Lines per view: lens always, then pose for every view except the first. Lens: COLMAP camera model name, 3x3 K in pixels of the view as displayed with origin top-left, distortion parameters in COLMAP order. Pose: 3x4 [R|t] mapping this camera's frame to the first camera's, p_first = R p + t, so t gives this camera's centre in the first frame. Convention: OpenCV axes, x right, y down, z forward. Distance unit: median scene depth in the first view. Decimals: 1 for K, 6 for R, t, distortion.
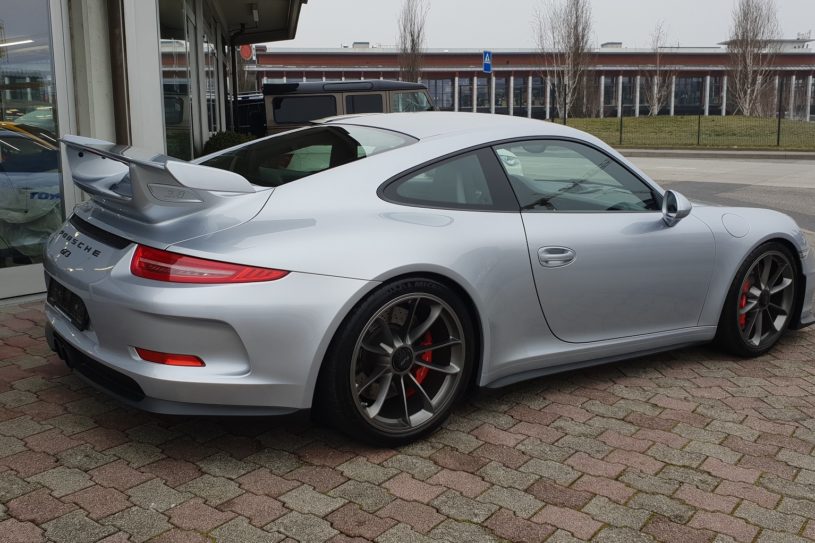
lens RADIAL K [[810.5, 0, 407.5], [0, 810.5, 271.5], [0, 0, 1]] dist [0.126076, -0.297673]
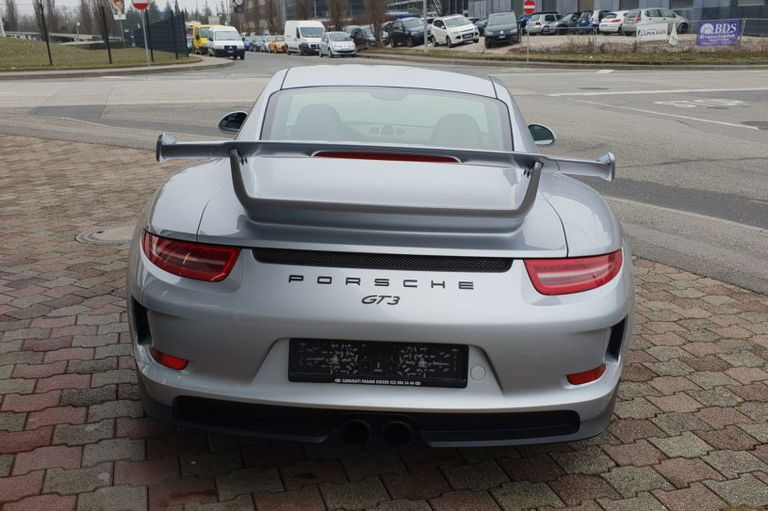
lens RADIAL K [[730.6, 0, 384.0], [0, 730.6, 255.5], [0, 0, 1]] dist [-0.002511, -0.008286]
pose [[0.609427, -0.239989, 0.755648, -0.723793], [0.157102, 0.970742, 0.181599, -0.143942], [-0.777121, 0.008043, 0.629299, 0.482894]]
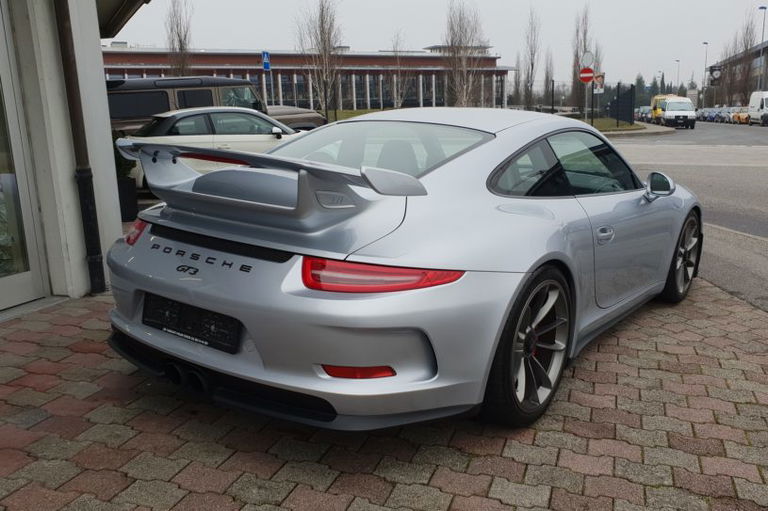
lens RADIAL K [[688.0, 0, 417.8], [0, 688.0, 263.7], [0, 0, 1]] dist [0.008116, 0.006739]
pose [[0.946180, -0.082938, 0.312833, -0.337114], [0.072201, 0.996339, 0.045775, -0.037950], [-0.315484, -0.020725, 0.948704, 0.158020]]
